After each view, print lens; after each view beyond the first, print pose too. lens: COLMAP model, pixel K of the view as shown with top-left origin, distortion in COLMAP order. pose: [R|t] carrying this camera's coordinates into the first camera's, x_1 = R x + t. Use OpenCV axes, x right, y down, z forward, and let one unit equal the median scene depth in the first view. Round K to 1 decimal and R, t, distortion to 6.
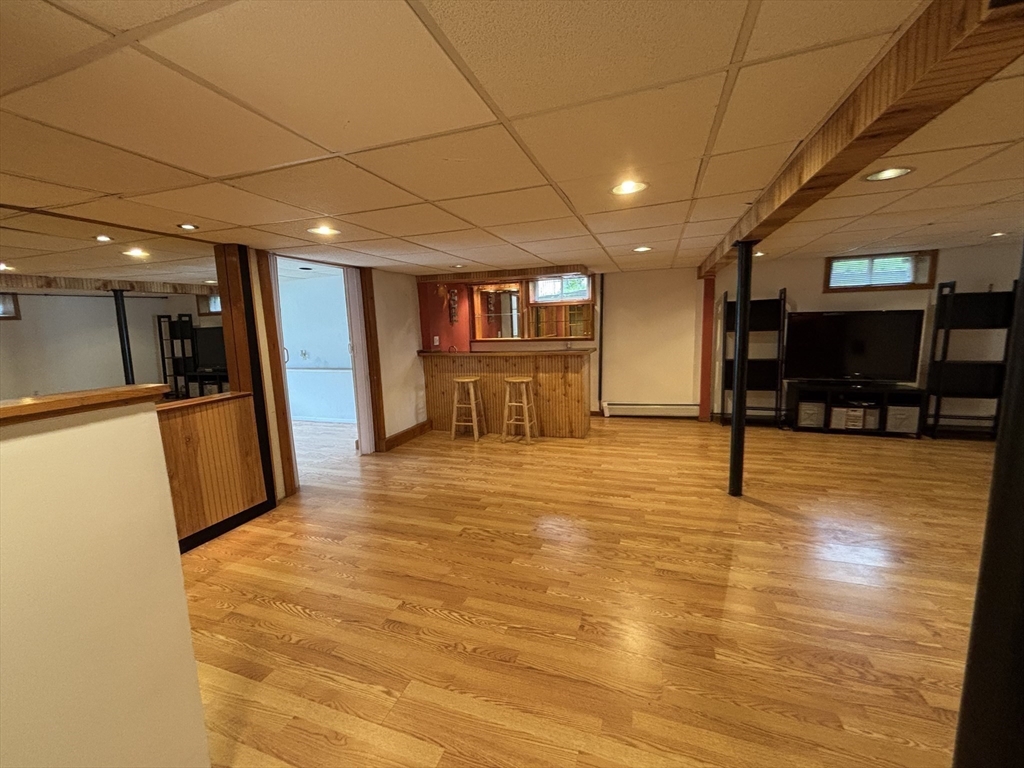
lens RADIAL K [[412.9, 0, 511.2], [0, 412.9, 382.1], [0, 0, 1]] dist [0.003510, -0.001110]
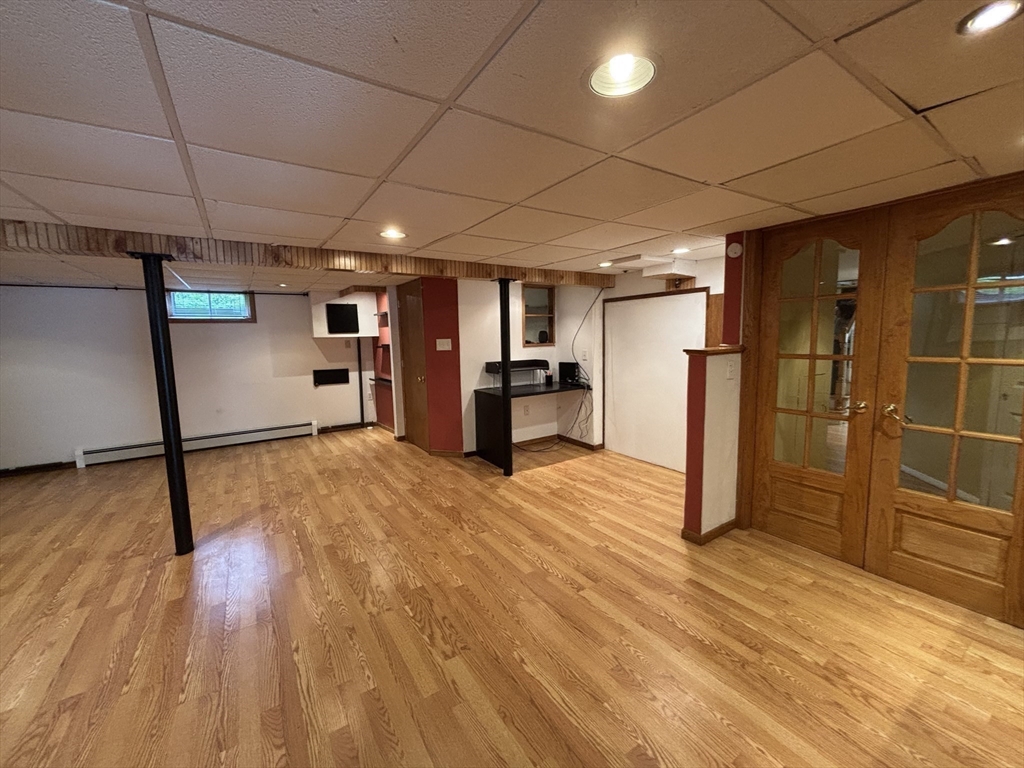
lens RADIAL K [[412.9, 0, 510.6], [0, 412.9, 381.5], [0, 0, 1]] dist [0.003510, -0.001110]
pose [[-0.788995, -0.019079, 0.614103, -0.355431], [0.134959, 0.969724, 0.203523, -0.105714], [-0.599394, 0.243458, -0.762532, 0.828929]]
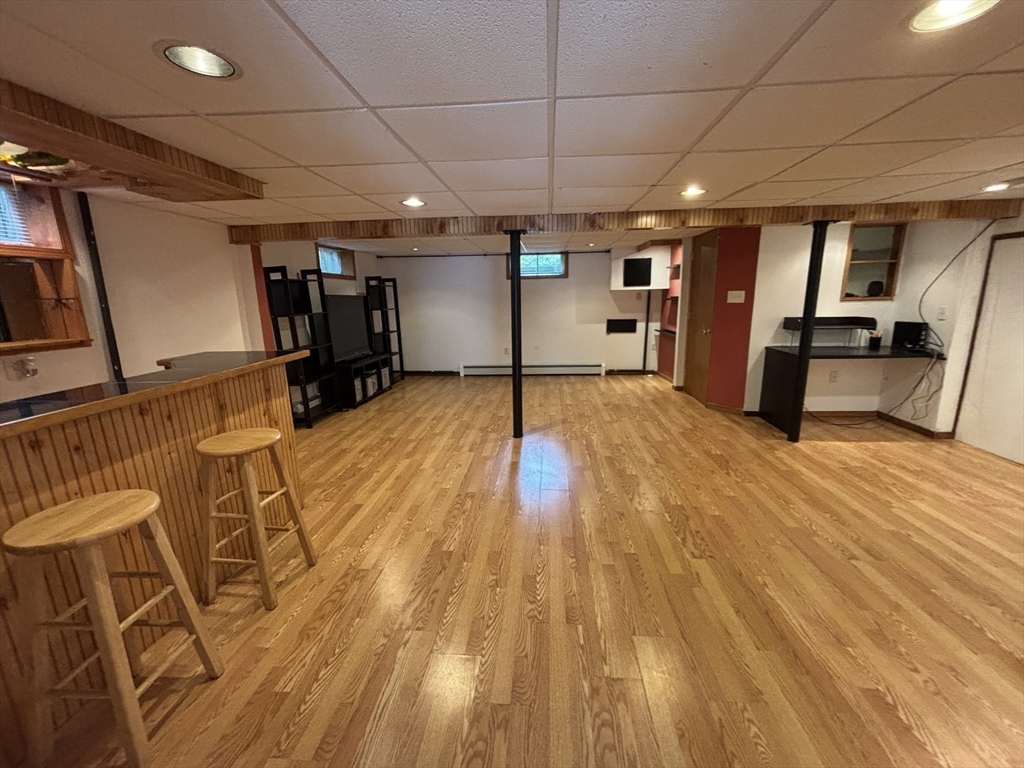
lens RADIAL K [[412.9, 0, 511.7], [0, 412.9, 381.0], [0, 0, 1]] dist [0.003510, -0.001110]
pose [[-0.244784, -0.162637, 0.955840, -0.442575], [0.165240, 0.964412, 0.206412, -0.108084], [-0.955393, 0.208470, -0.209198, 0.888075]]
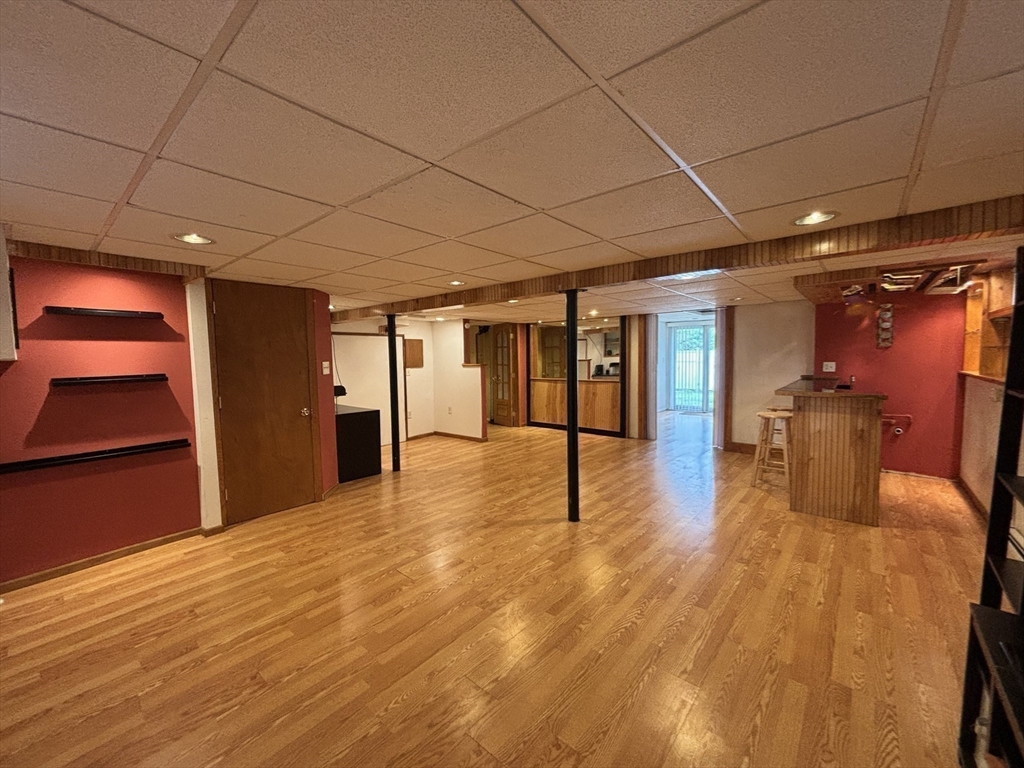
lens RADIAL K [[412.9, 0, 508.6], [0, 412.9, 384.2], [0, 0, 1]] dist [0.003510, -0.001110]
pose [[-0.365716, 0.102087, -0.925111, 1.111296], [-0.104567, 0.983167, 0.149831, -0.154341], [0.924834, 0.151532, -0.348885, 0.831579]]
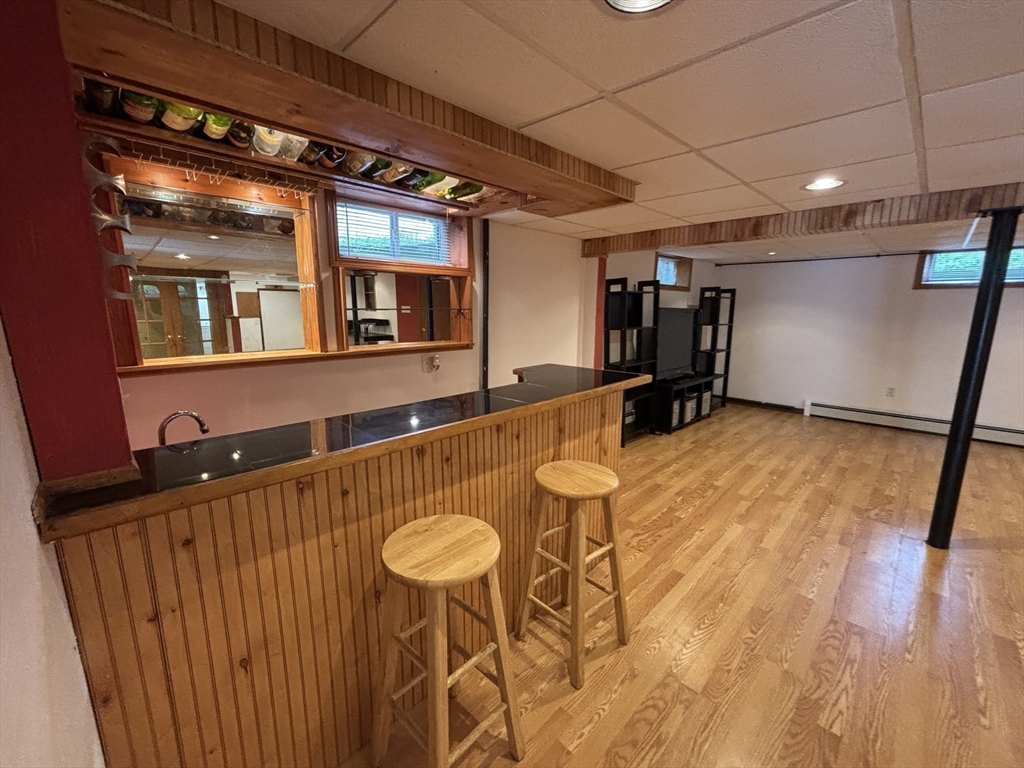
lens RADIAL K [[412.9, 0, 513.0], [0, 412.9, 380.8], [0, 0, 1]] dist [0.003510, -0.001110]
pose [[0.437624, -0.124730, 0.890465, -0.323032], [0.110405, 0.990292, 0.084454, -0.130467], [-0.892354, 0.061352, 0.447146, 0.956909]]
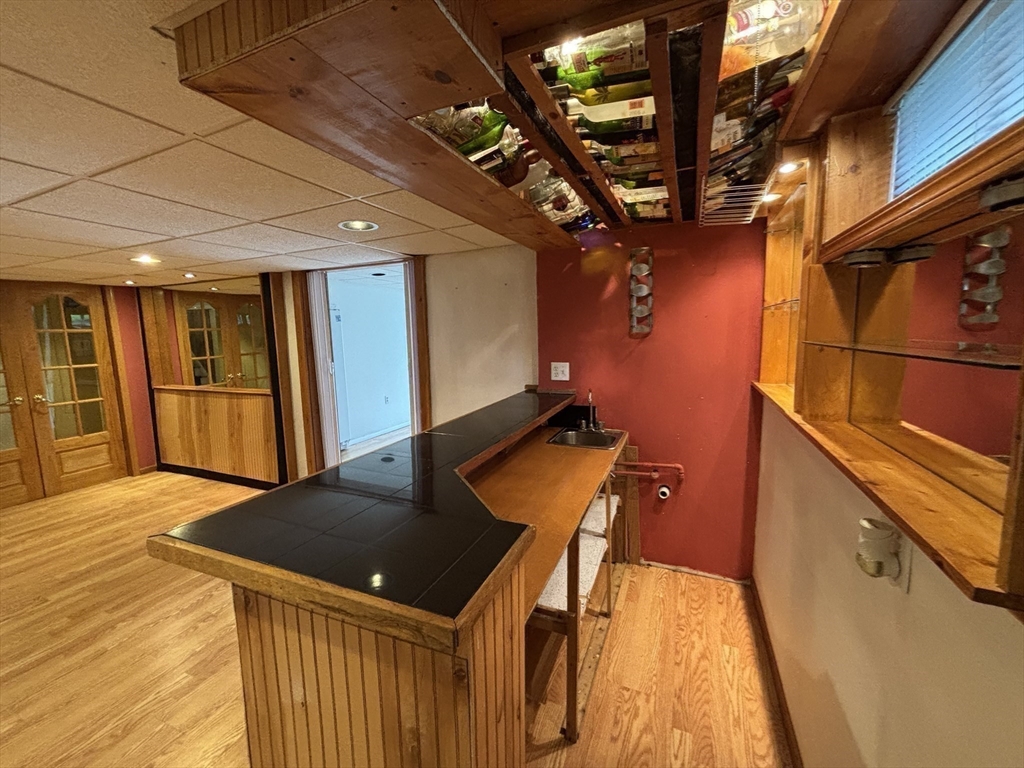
lens RADIAL K [[412.9, 0, 510.6], [0, 412.9, 385.7], [0, 0, 1]] dist [0.003510, -0.001110]
pose [[-0.071210, 0.163439, -0.983980, 0.352125], [-0.115902, 0.978446, 0.170908, -0.195514], [0.990705, 0.126216, -0.050733, 1.193347]]
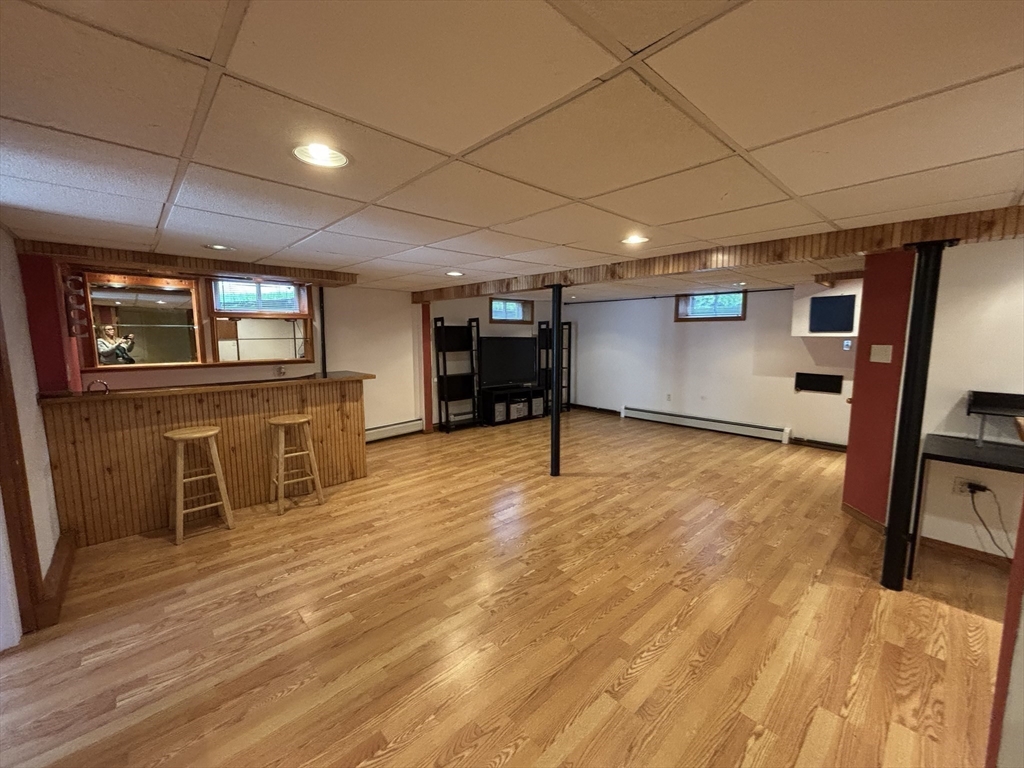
lens RADIAL K [[412.9, 0, 512.2], [0, 412.9, 380.7], [0, 0, 1]] dist [0.003510, -0.001110]
pose [[0.464908, -0.069262, 0.882646, -0.467383], [0.113678, 0.993353, 0.018073, -0.045824], [-0.878031, 0.091935, 0.469691, 0.341700]]
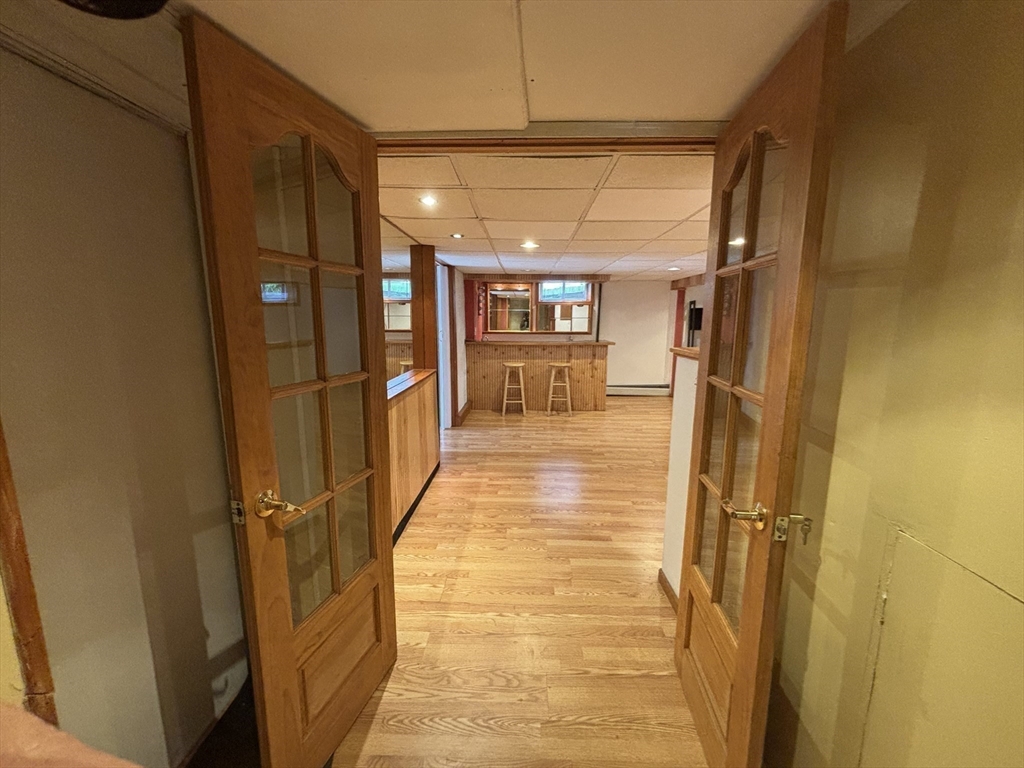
lens RADIAL K [[412.9, 0, 508.8], [0, 412.9, 384.3], [0, 0, 1]] dist [0.003510, -0.001110]
pose [[0.956499, -0.012844, 0.291454, -0.526064], [0.008062, 0.999813, 0.017604, 0.032926], [-0.291625, -0.014488, 0.956423, -0.146734]]
